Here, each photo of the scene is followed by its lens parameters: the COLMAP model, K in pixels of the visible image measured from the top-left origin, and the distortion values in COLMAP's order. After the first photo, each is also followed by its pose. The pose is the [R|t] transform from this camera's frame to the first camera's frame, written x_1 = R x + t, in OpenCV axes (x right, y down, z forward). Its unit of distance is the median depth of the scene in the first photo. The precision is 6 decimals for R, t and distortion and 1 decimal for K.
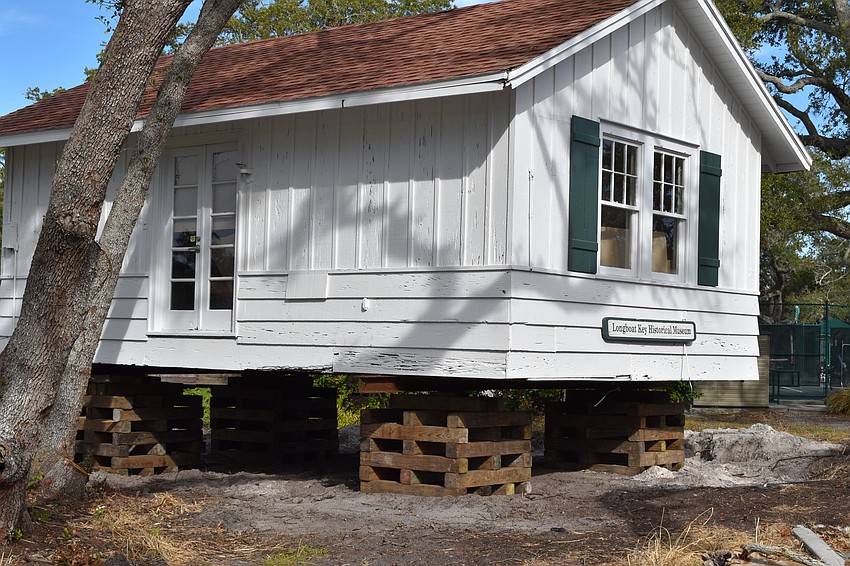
lens RADIAL K [[1399.0, 0, 425.0], [0, 1399.0, 283.0], [0, 0, 1]] dist [-0.034860, -0.008450]
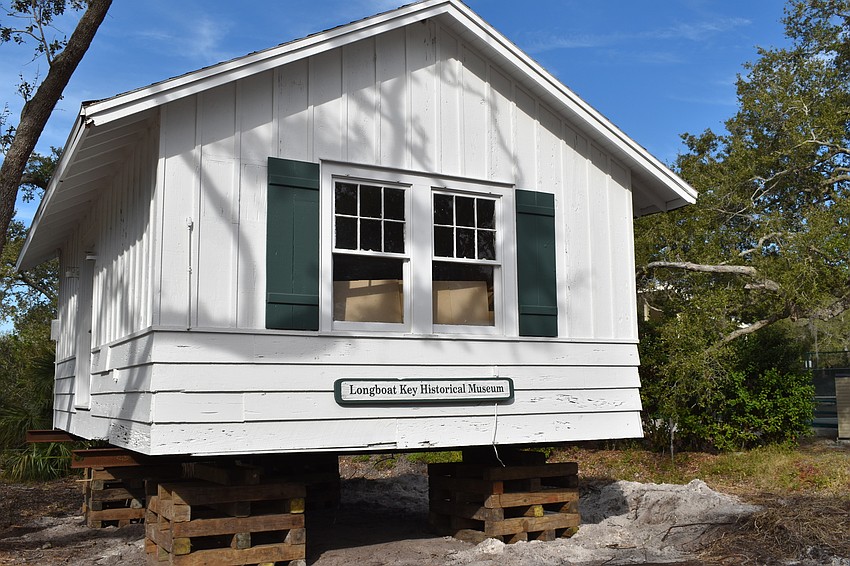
lens RADIAL K [[851.6, 0, 425.0], [0, 851.6, 283.0], [0, 0, 1]] dist [-0.076111, 0.013308]
pose [[0.922696, -0.085305, -0.375974, 0.361027], [0.051985, 0.993836, -0.097913, 0.018463], [0.382009, 0.070799, 0.921443, 0.485826]]
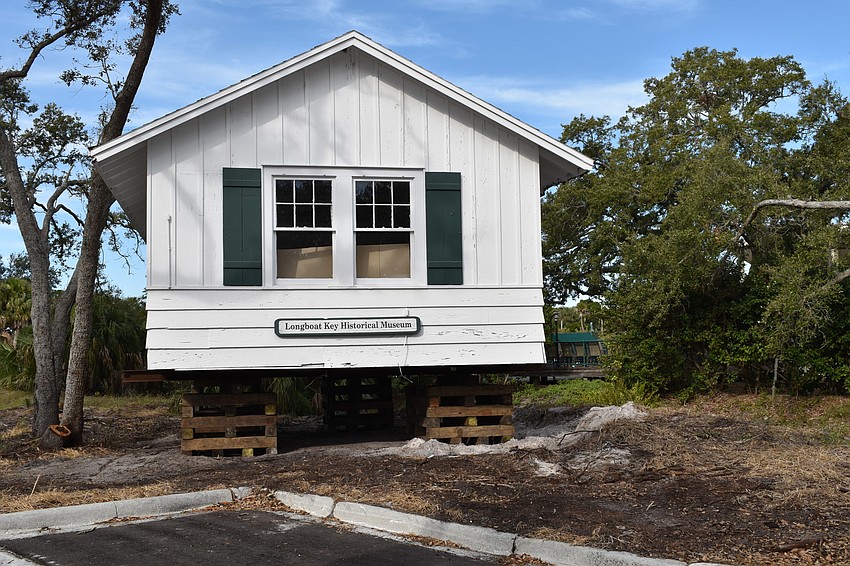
lens RADIAL K [[957.2, 0, 425.0], [0, 957.2, 283.0], [0, 0, 1]] dist [-0.050323, -0.009614]
pose [[0.770574, -0.086574, -0.631444, 0.731716], [0.068268, 0.996243, -0.053279, 0.044311], [0.633684, -0.002052, 0.773589, 0.384692]]
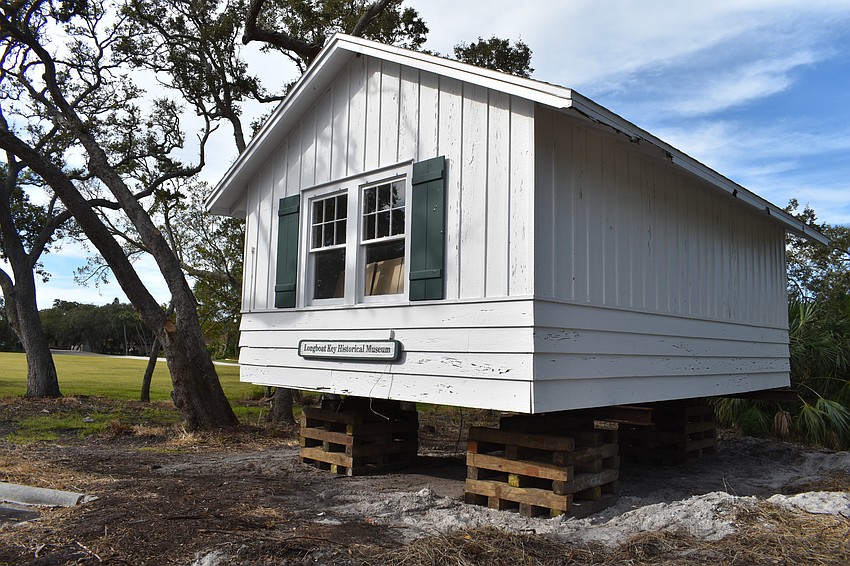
lens RADIAL K [[659.6, 0, 425.0], [0, 659.6, 283.0], [0, 0, 1]] dist [-0.091574, 0.006009]
pose [[-0.109250, -0.131959, -0.985216, 0.666446], [0.019044, 0.990689, -0.134804, 0.052251], [0.993832, -0.033490, -0.105719, 1.097512]]
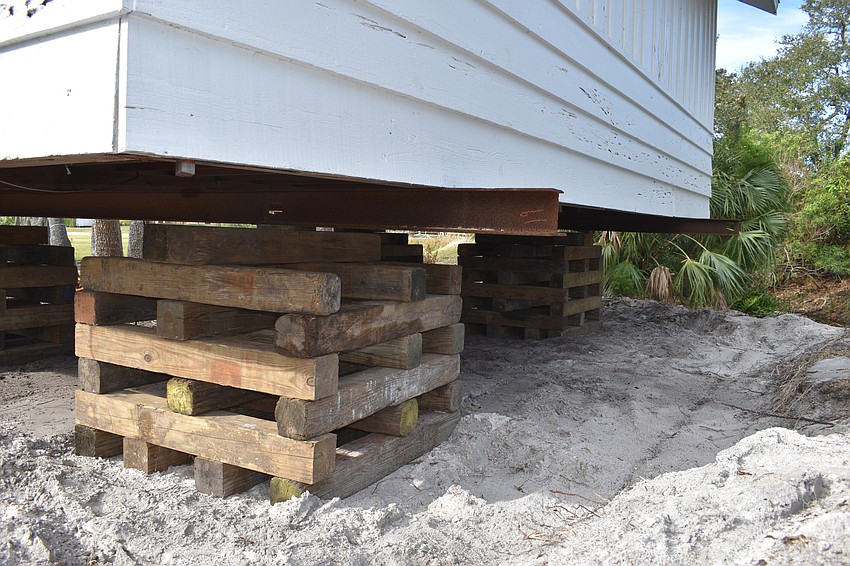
lens RADIAL K [[697.9, 0, 425.0], [0, 697.9, 283.0], [0, 0, 1]] dist [-0.094183, 0.010185]
pose [[0.135520, 0.059205, -0.989004, 0.368083], [0.021473, 0.997803, 0.062674, 0.090924], [0.990542, -0.029731, 0.133951, 1.145420]]
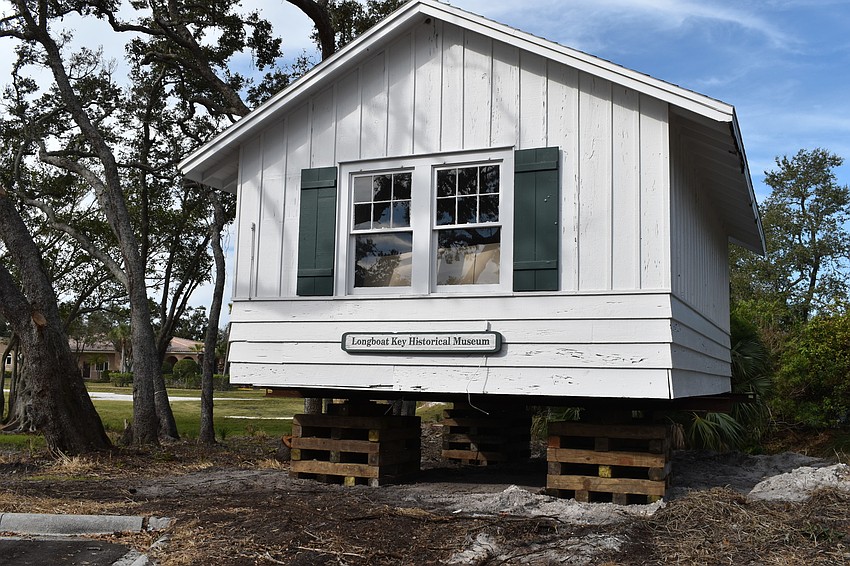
lens RADIAL K [[851.6, 0, 425.0], [0, 851.6, 283.0], [0, 0, 1]] dist [-0.076111, 0.013308]
pose [[0.253012, -0.128893, -0.958839, 0.753391], [0.026806, 0.991639, -0.126229, 0.068246], [0.967092, 0.006235, 0.254351, 0.827316]]
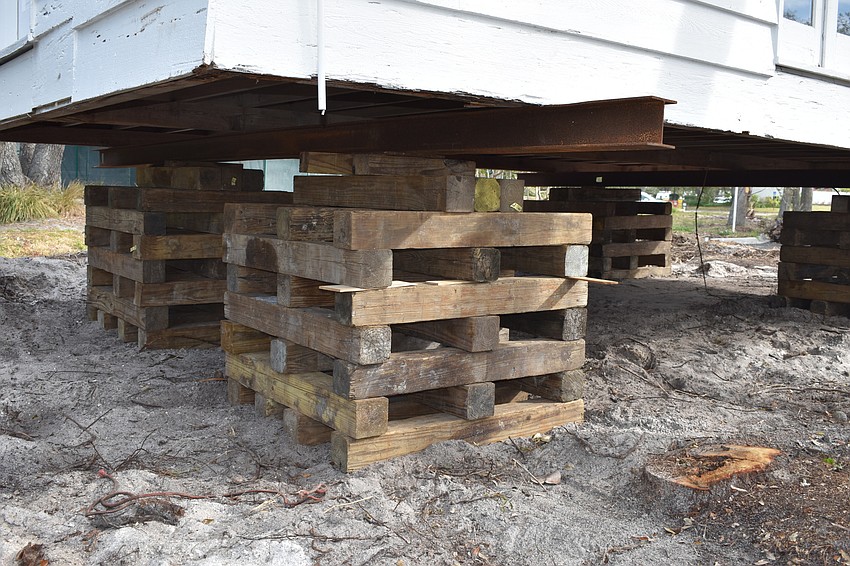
lens RADIAL K [[851.6, 0, 425.0], [0, 851.6, 283.0], [0, 0, 1]] dist [-0.076111, 0.013308]
pose [[0.256060, -0.116738, 0.959586, -0.504893], [-0.069129, 0.987928, 0.138632, 0.079415], [-0.964186, -0.101833, 0.244899, 1.094133]]
